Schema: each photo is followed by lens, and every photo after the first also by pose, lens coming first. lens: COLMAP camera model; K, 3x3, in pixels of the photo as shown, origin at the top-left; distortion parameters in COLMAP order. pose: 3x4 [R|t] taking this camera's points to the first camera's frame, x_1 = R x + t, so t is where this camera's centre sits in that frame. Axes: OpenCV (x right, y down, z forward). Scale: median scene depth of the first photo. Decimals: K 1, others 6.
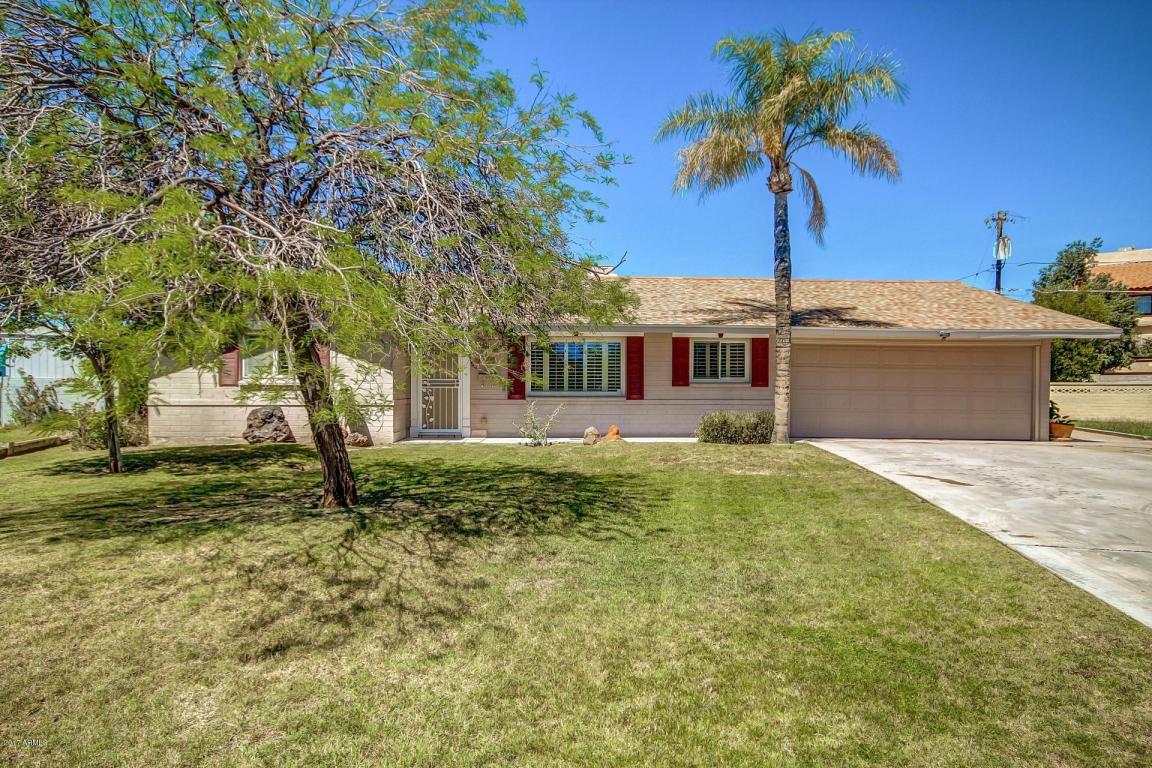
lens RADIAL K [[682.1, 0, 578.6], [0, 682.1, 380.6], [0, 0, 1]] dist [0.012557, -0.000296]
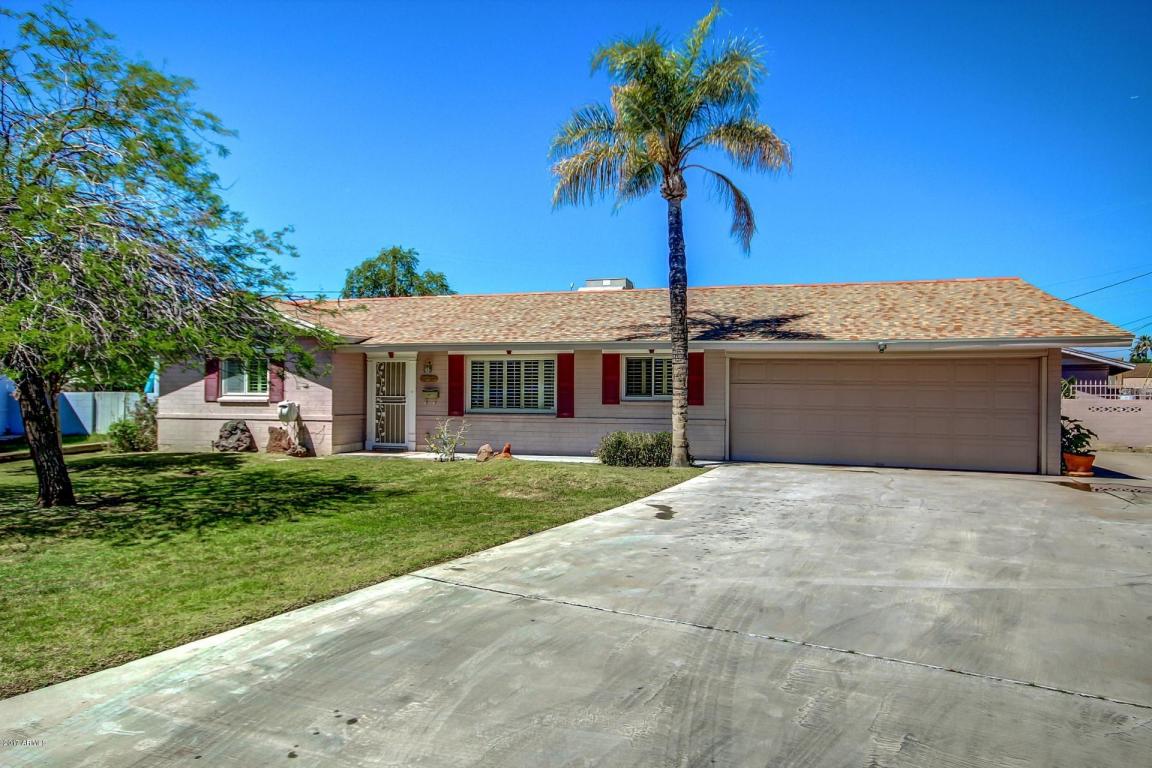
lens RADIAL K [[704.0, 0, 576.0], [0, 704.0, 384.0], [0, 0, 1]] dist [0.017109, 0.000578]
pose [[0.950081, -0.002973, -0.311989, 0.445204], [-0.000431, 0.999941, -0.010839, -0.010266], [0.312003, 0.010432, 0.950024, 0.039497]]
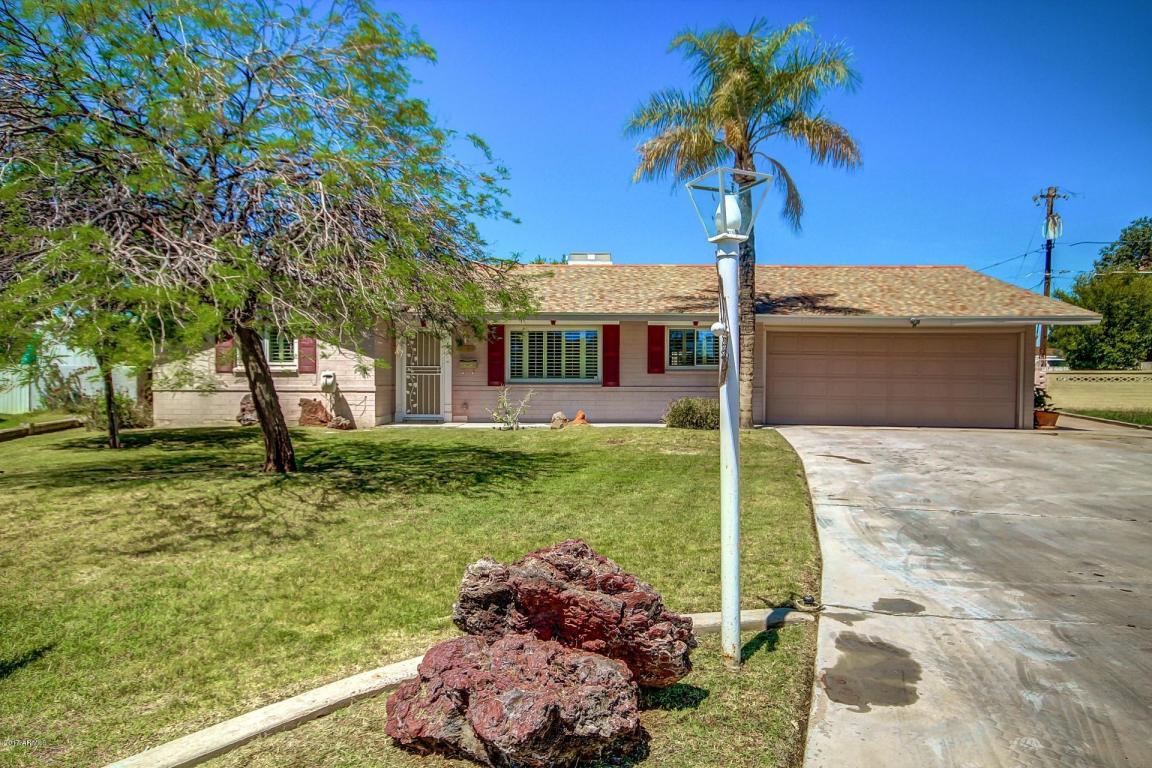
lens RADIAL K [[725.5, 0, 576.3], [0, 725.5, 379.1], [0, 0, 1]] dist [0.011811, 0.003369]
pose [[0.997444, 0.000868, -0.071453, 0.116571], [-0.000035, 0.999932, 0.011660, 0.004351], [0.071458, -0.011627, 0.997376, -0.096508]]
